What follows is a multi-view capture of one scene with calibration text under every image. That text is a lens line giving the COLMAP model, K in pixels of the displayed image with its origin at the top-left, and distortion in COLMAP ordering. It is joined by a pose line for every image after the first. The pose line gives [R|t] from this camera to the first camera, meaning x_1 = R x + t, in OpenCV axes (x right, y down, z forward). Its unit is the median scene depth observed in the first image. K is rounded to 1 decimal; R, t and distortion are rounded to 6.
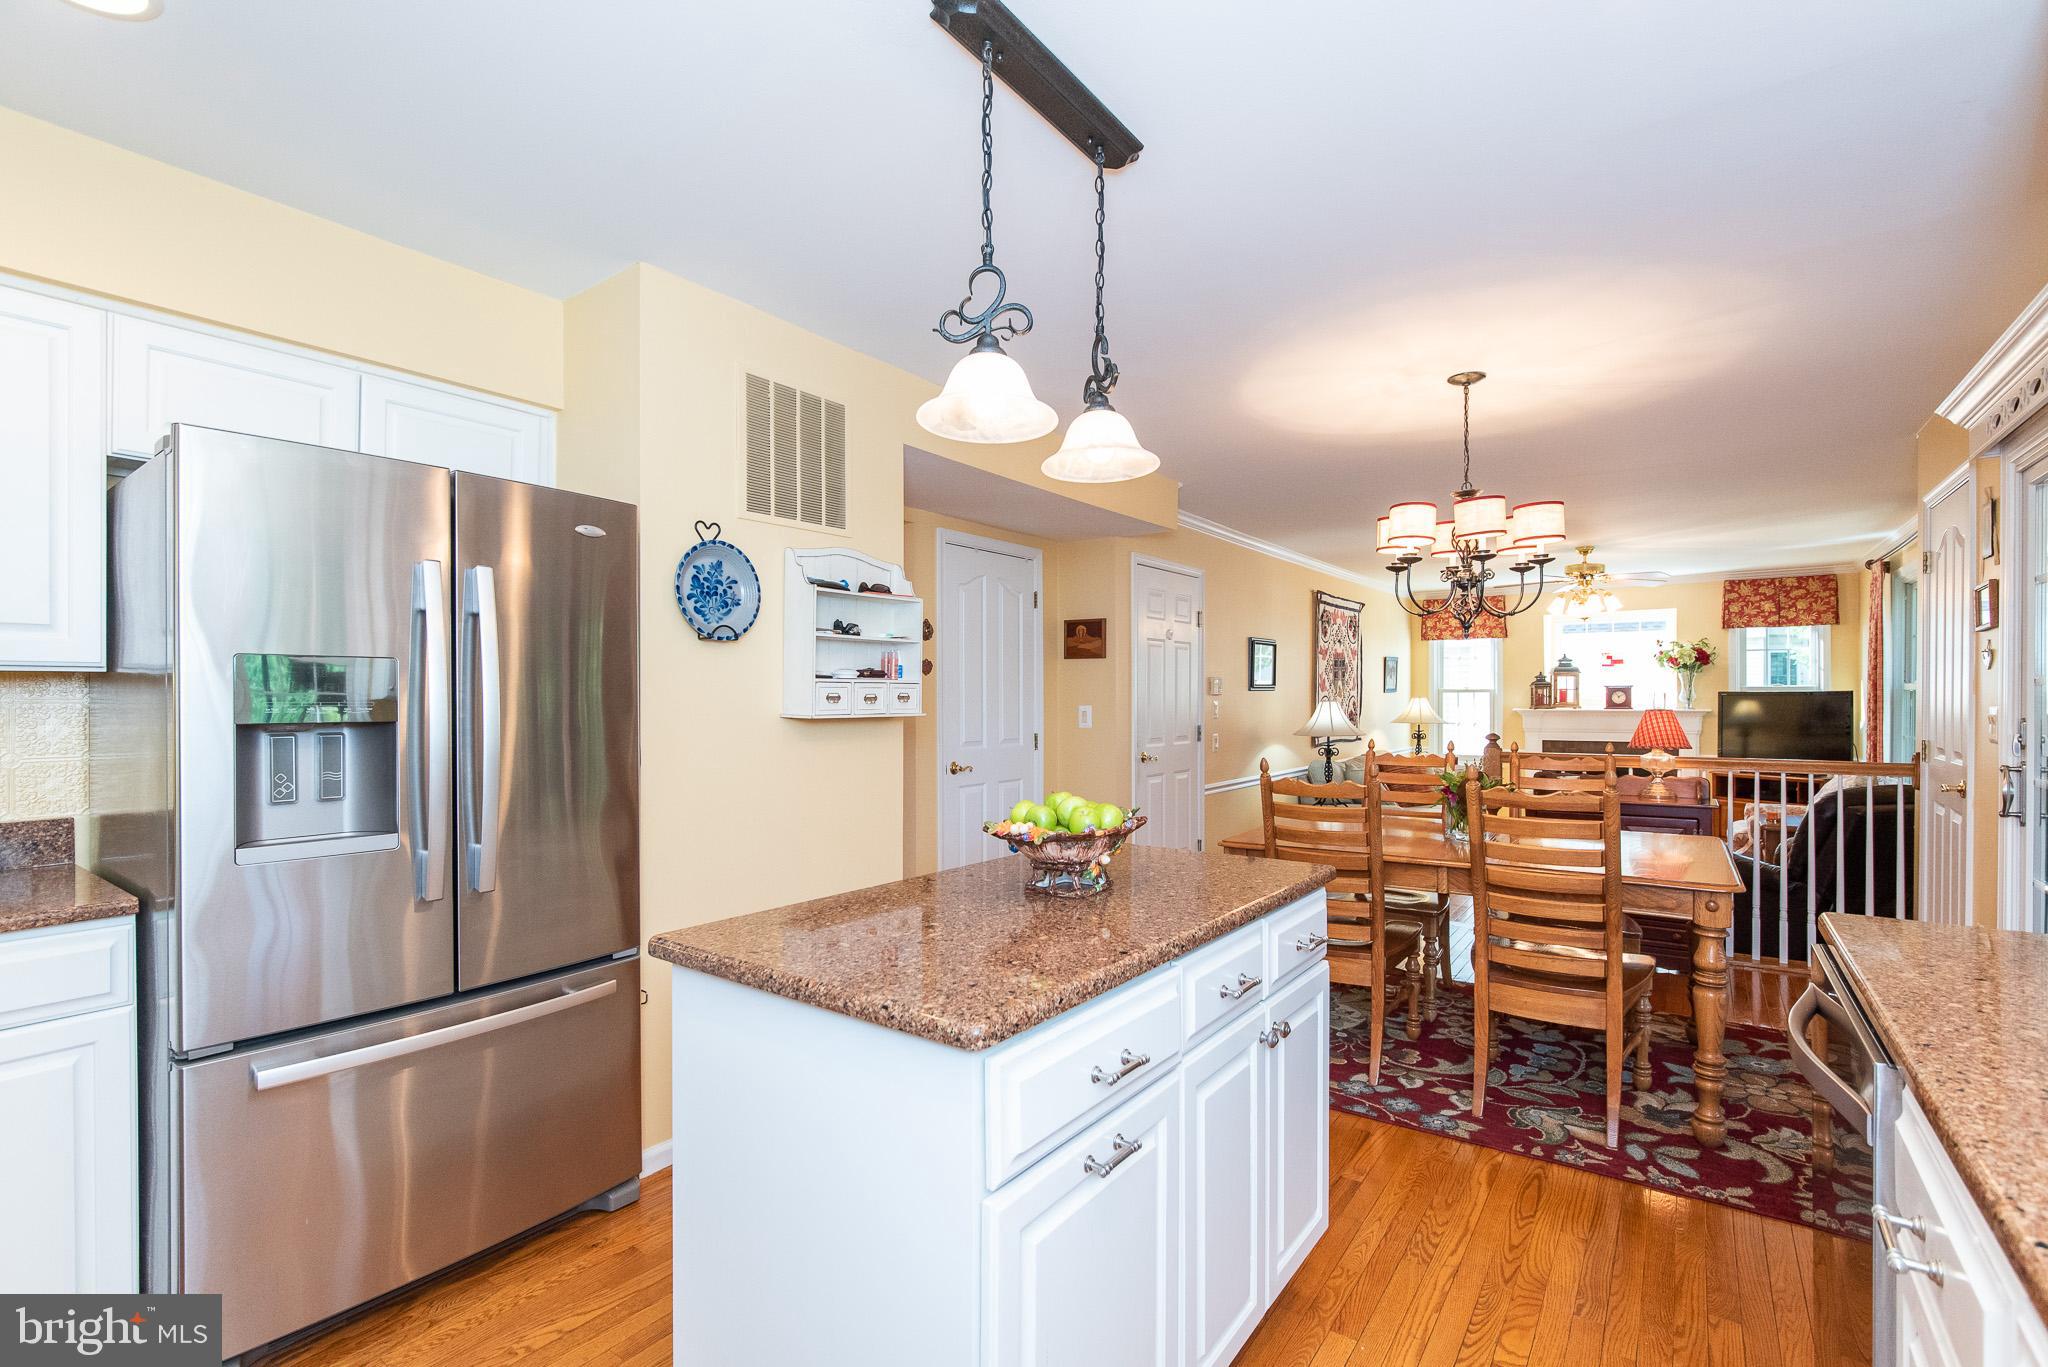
lens RADIAL K [[940.7, 0, 1032.2], [0, 940.7, 695.3], [0, 0, 1]] dist [-0.009496, -0.000406]
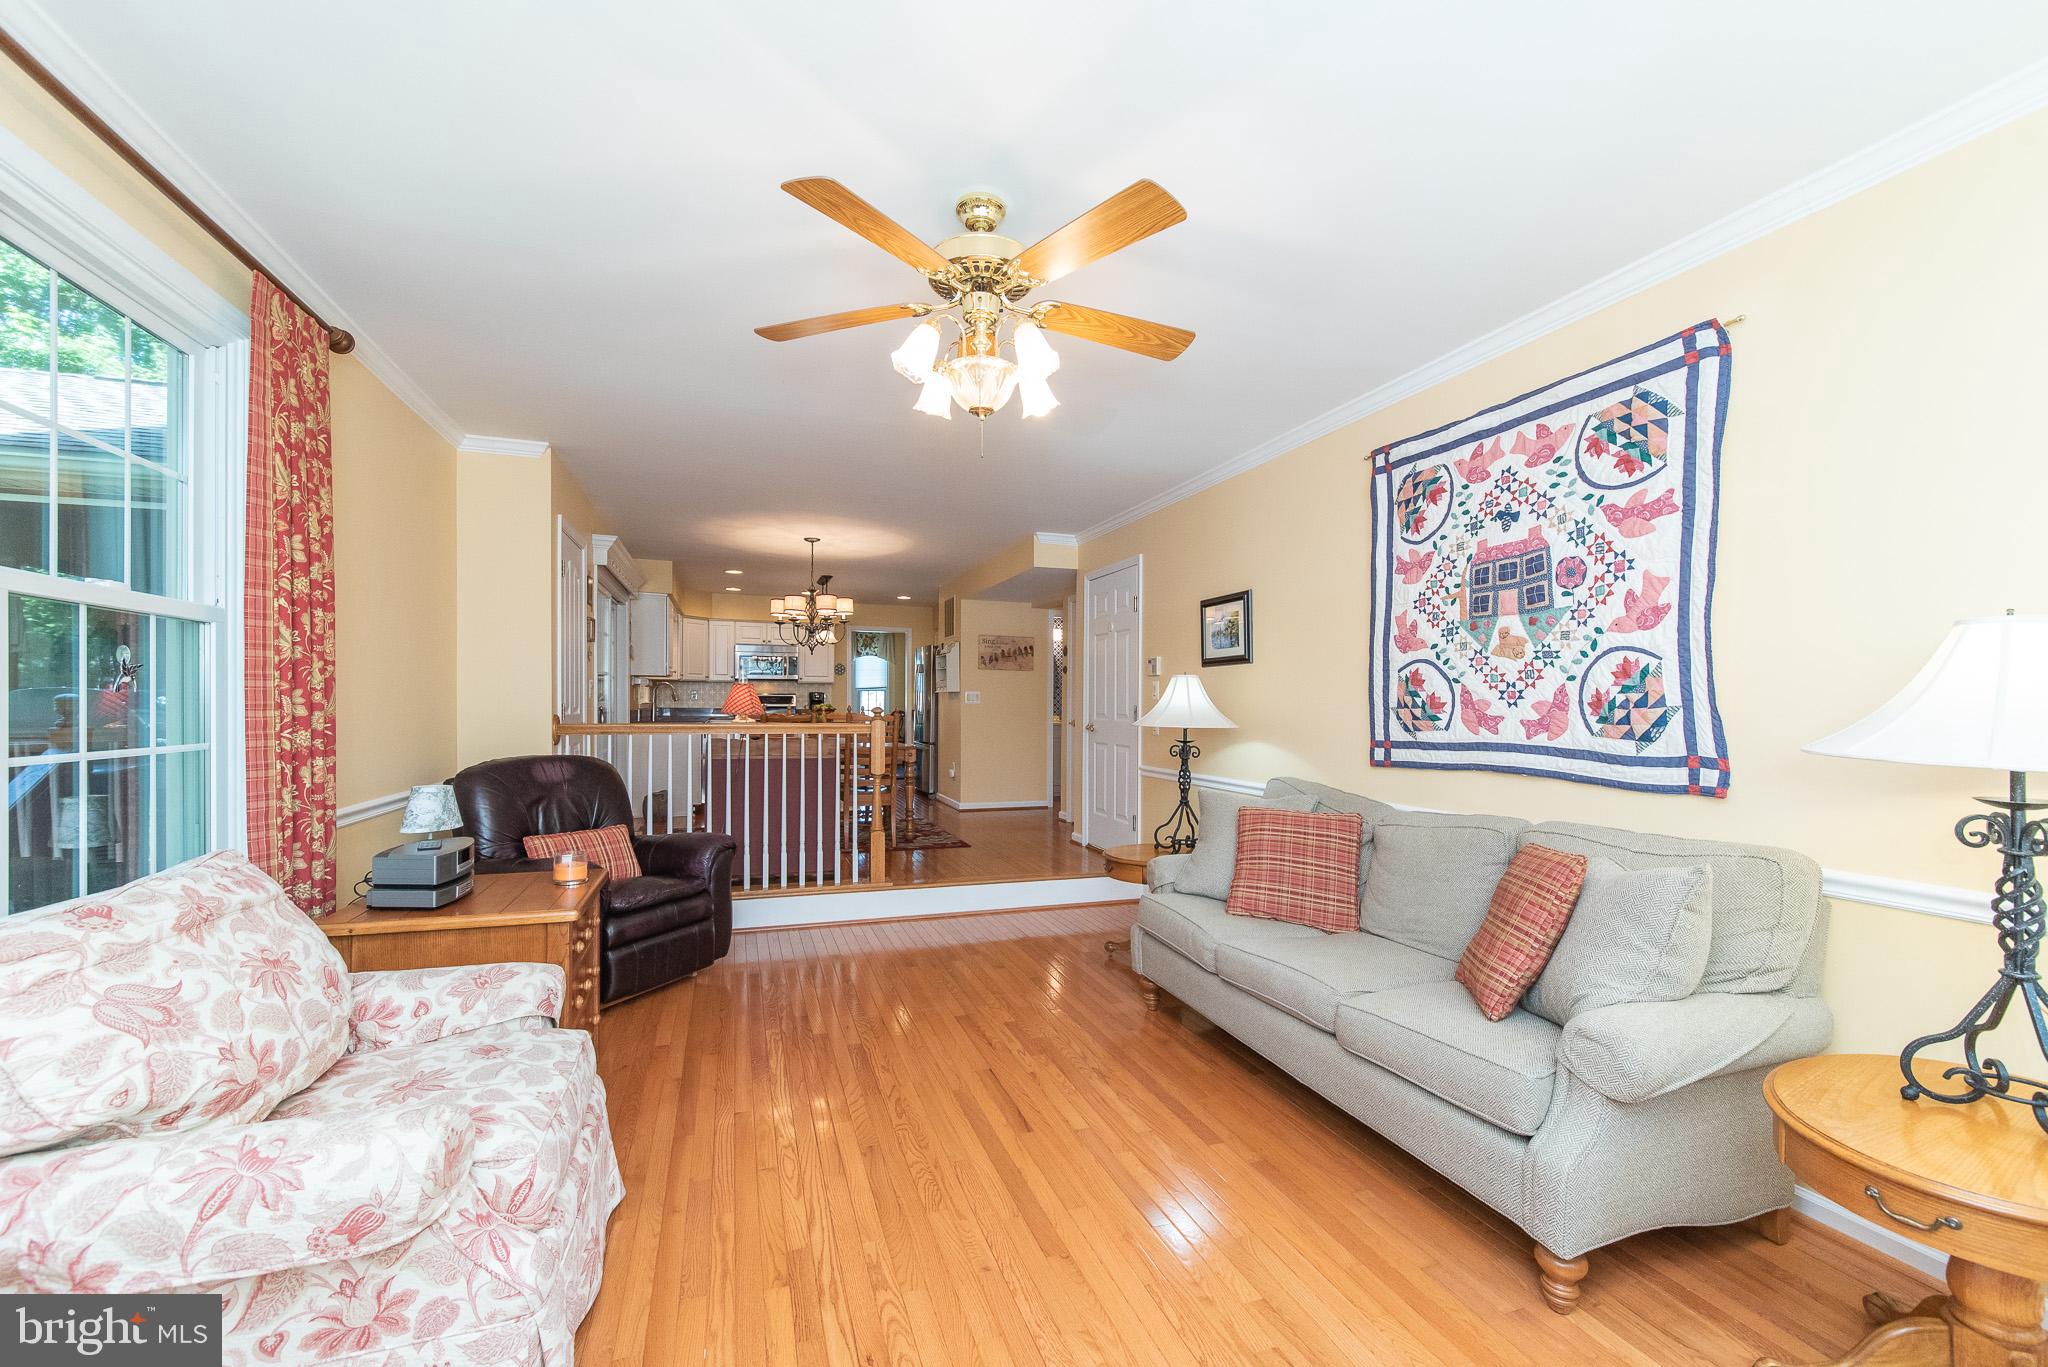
lens RADIAL K [[819.1, 0, 1025.9], [0, 819.1, 700.1], [0, 0, 1]] dist [0.002519, 0.000118]
pose [[-0.574470, -0.005049, -0.818510, 0.695212], [-0.004248, 0.999986, -0.003187, 0.020582], [0.818515, 0.001646, -0.574483, 0.997383]]
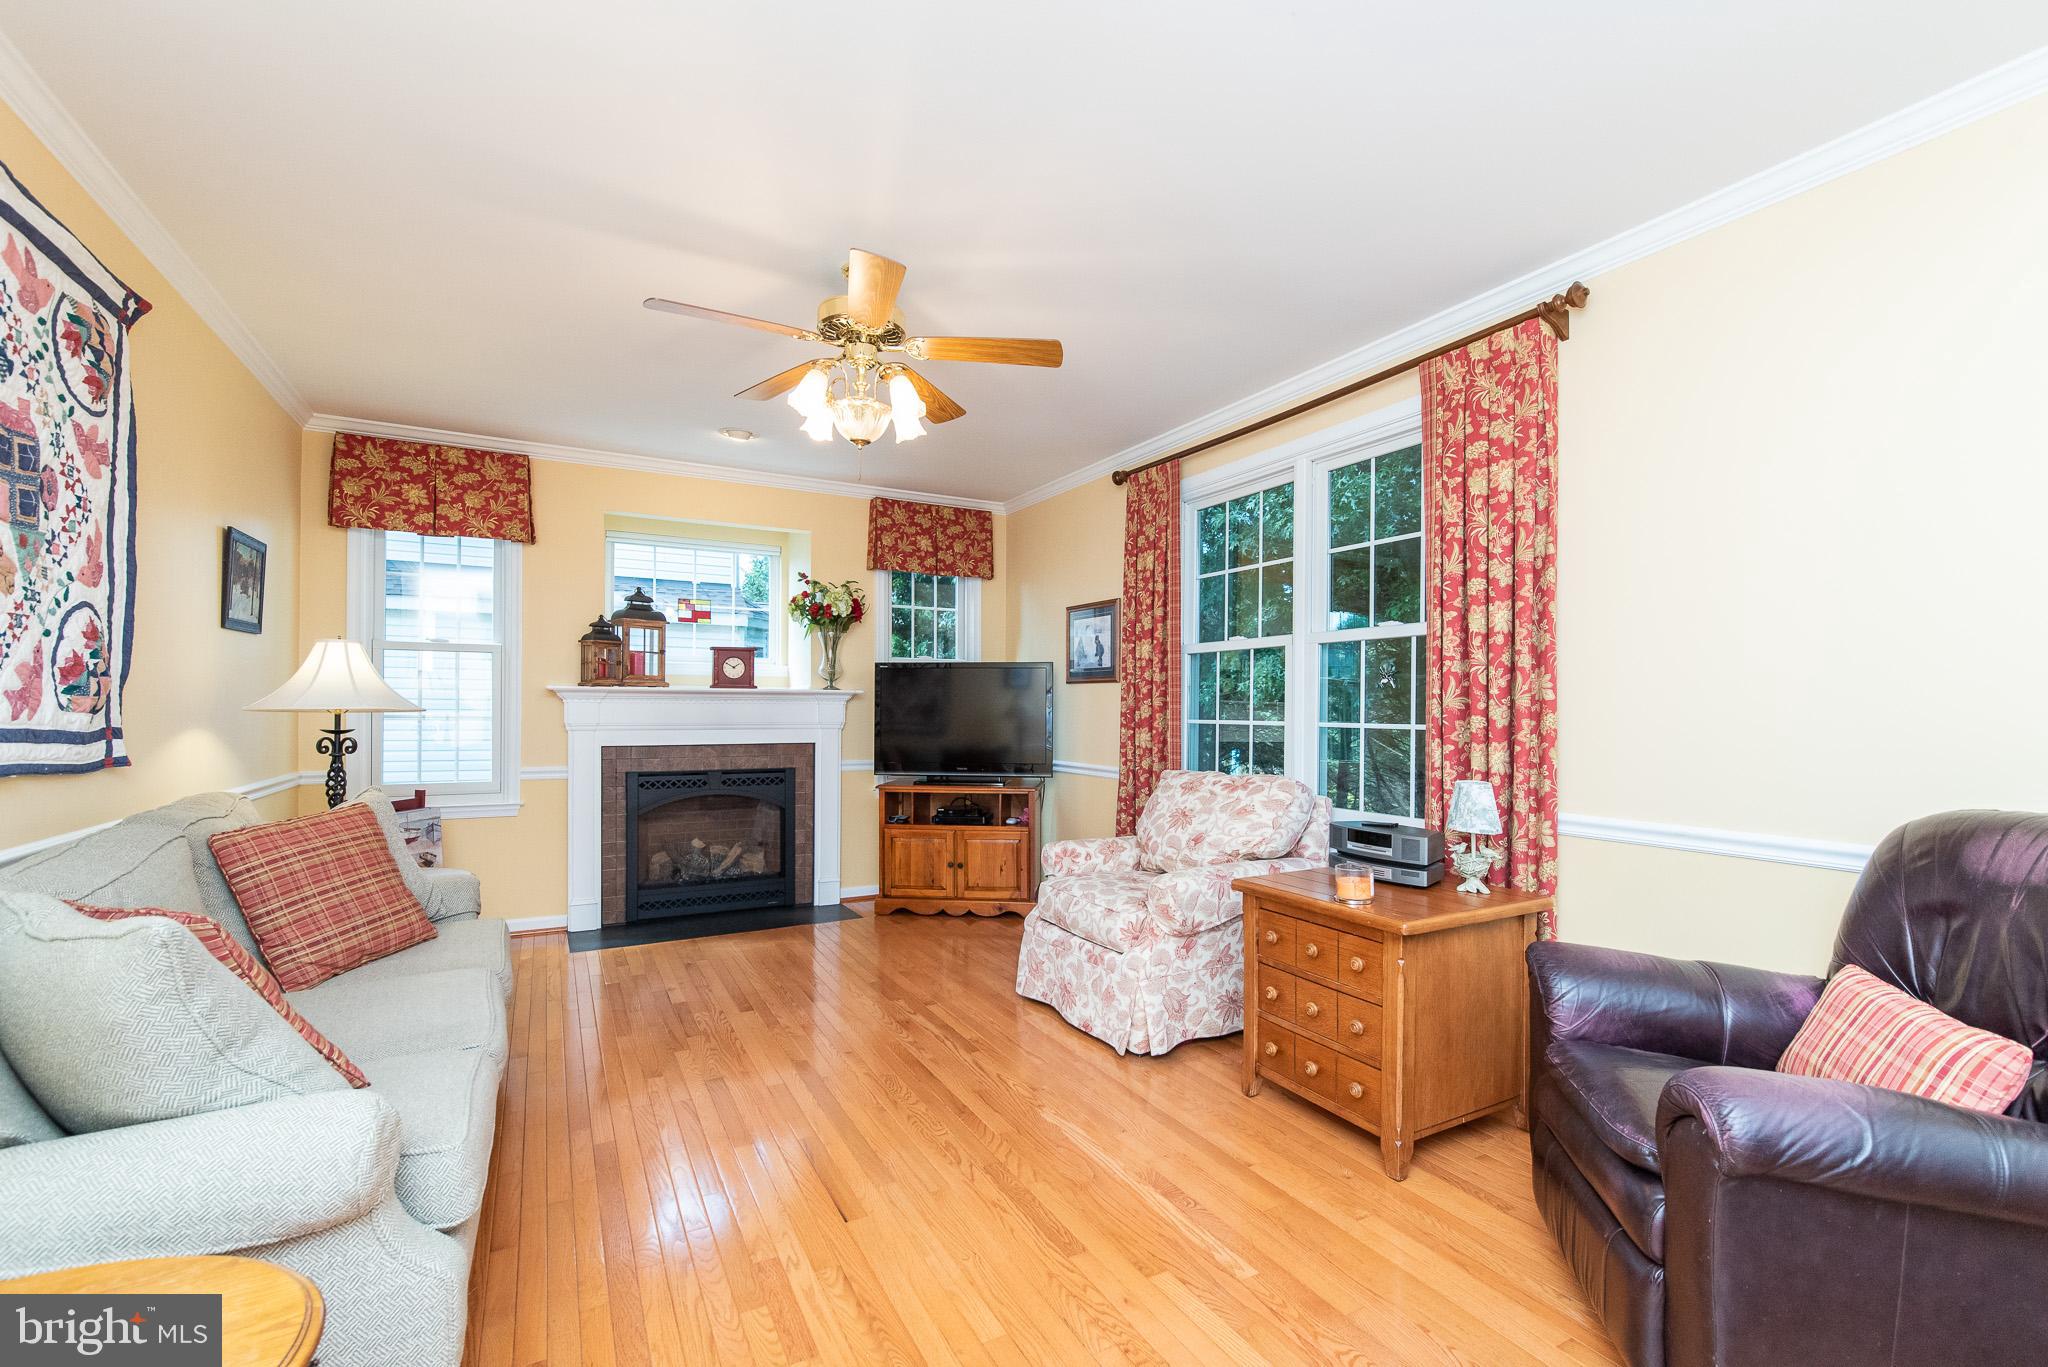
lens RADIAL K [[881.0, 0, 1034.2], [0, 881.0, 707.4], [0, 0, 1]] dist [-0.001029, -0.000122]
pose [[0.434024, 0.006957, 0.900874, 0.232143], [-0.007276, 0.999965, -0.004216, 0.029808], [-0.900872, -0.004725, 0.434060, 0.644238]]
